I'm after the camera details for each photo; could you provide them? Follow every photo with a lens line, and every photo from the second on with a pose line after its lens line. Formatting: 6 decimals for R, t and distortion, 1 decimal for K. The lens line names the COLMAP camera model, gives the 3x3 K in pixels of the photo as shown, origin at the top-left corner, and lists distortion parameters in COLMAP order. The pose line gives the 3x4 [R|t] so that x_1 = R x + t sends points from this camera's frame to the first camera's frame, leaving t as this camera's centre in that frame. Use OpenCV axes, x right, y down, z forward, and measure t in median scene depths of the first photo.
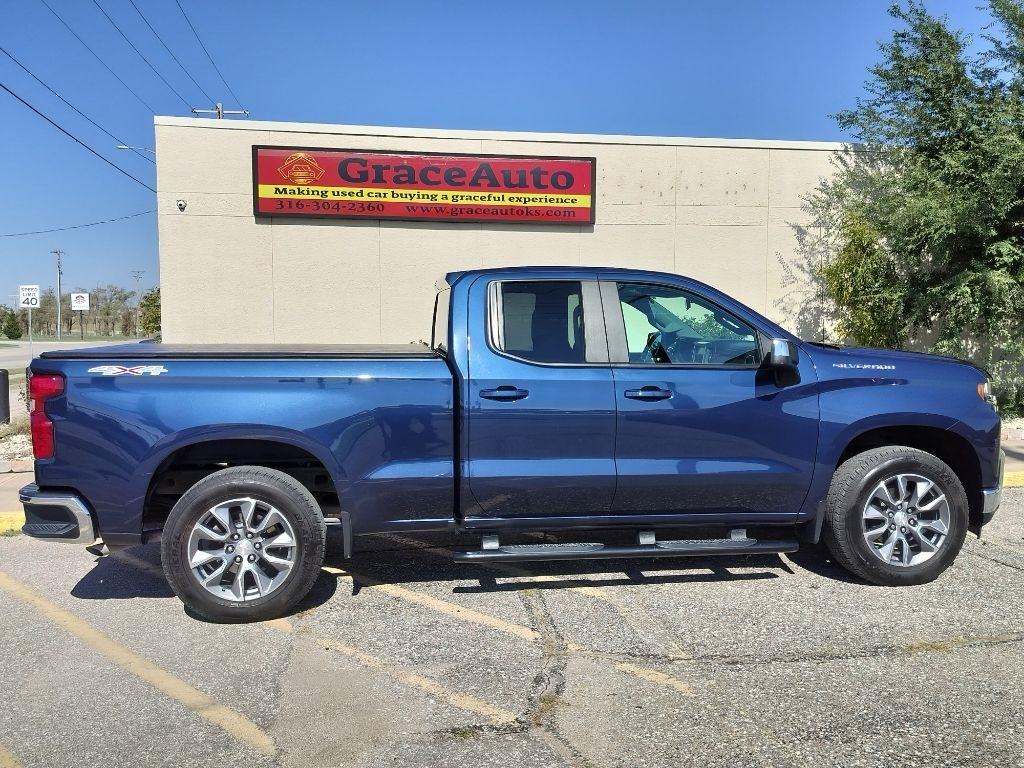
lens RADIAL K [[889.6, 0, 512.0], [0, 889.6, 384.0], [0, 0, 1]] dist [0.095752, -0.152458]
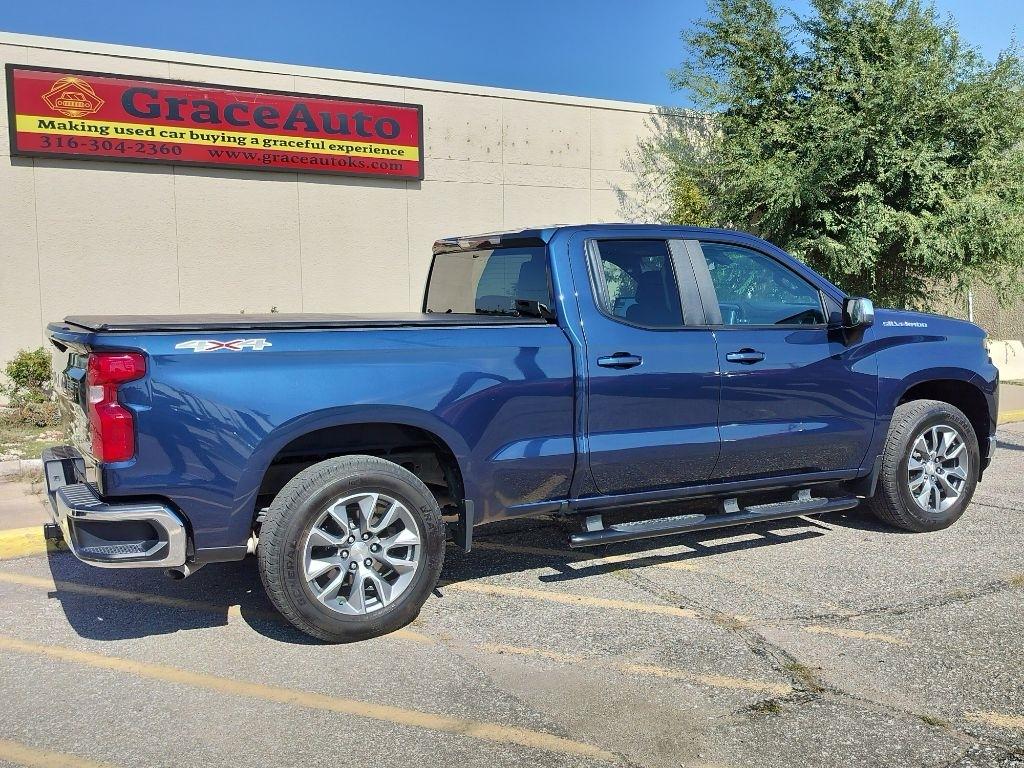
lens RADIAL K [[997.3, 0, 512.0], [0, 997.3, 384.0], [0, 0, 1]] dist [0.109774, -0.201486]
pose [[0.937230, -0.039567, 0.346459, -0.191618], [0.032400, 0.999125, 0.026458, 0.001607], [-0.347203, -0.013572, 0.937692, 0.026048]]
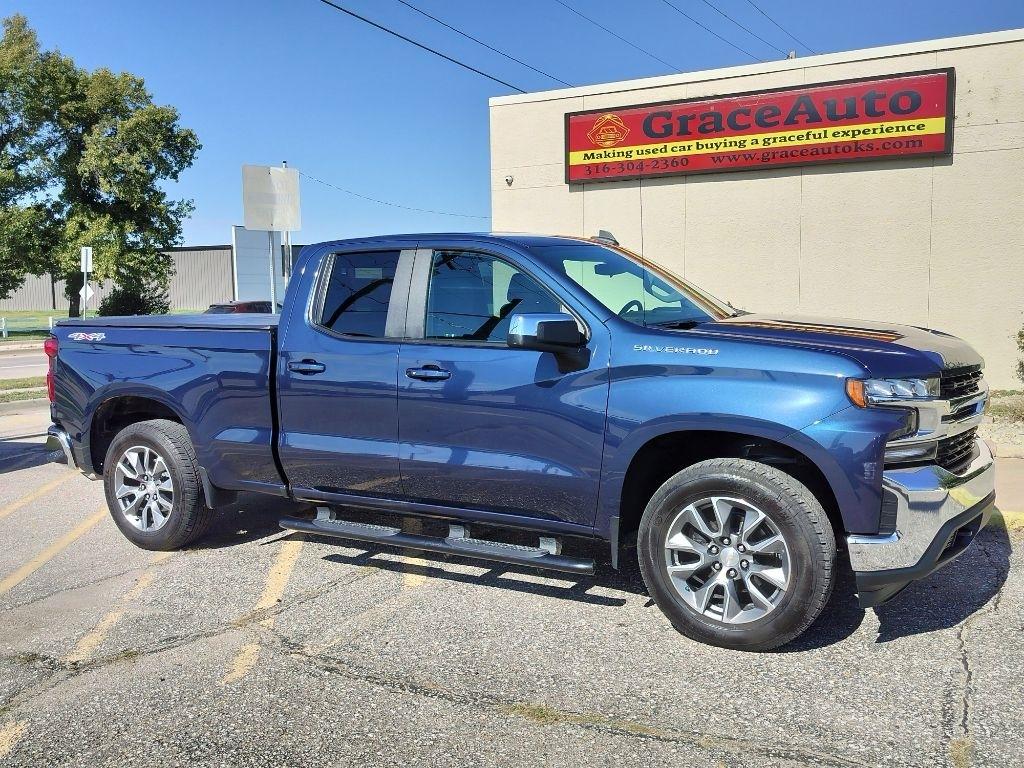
lens RADIAL K [[934.3, 0, 512.0], [0, 934.3, 384.0], [0, 0, 1]] dist [0.090972, -0.156912]
pose [[0.781739, 0.049778, -0.621616, 0.334673], [-0.025620, 0.998531, 0.047741, -0.010552], [0.623079, -0.021395, 0.781866, 0.127825]]
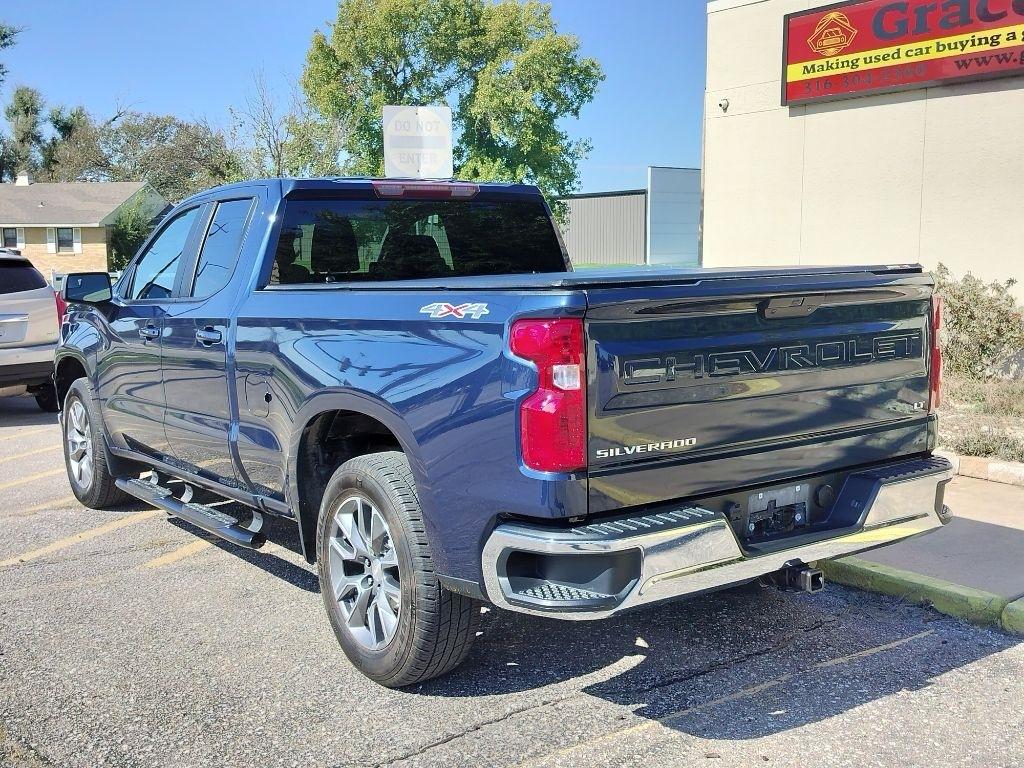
lens RADIAL K [[1084.4, 0, 512.0], [0, 1084.4, 384.0], [0, 0, 1]] dist [0.105544, -0.177801]
pose [[0.426890, 0.112150, -0.897322, 0.507876], [-0.054877, 0.993664, 0.098083, -0.025100], [0.902637, 0.007372, 0.430340, 0.366807]]
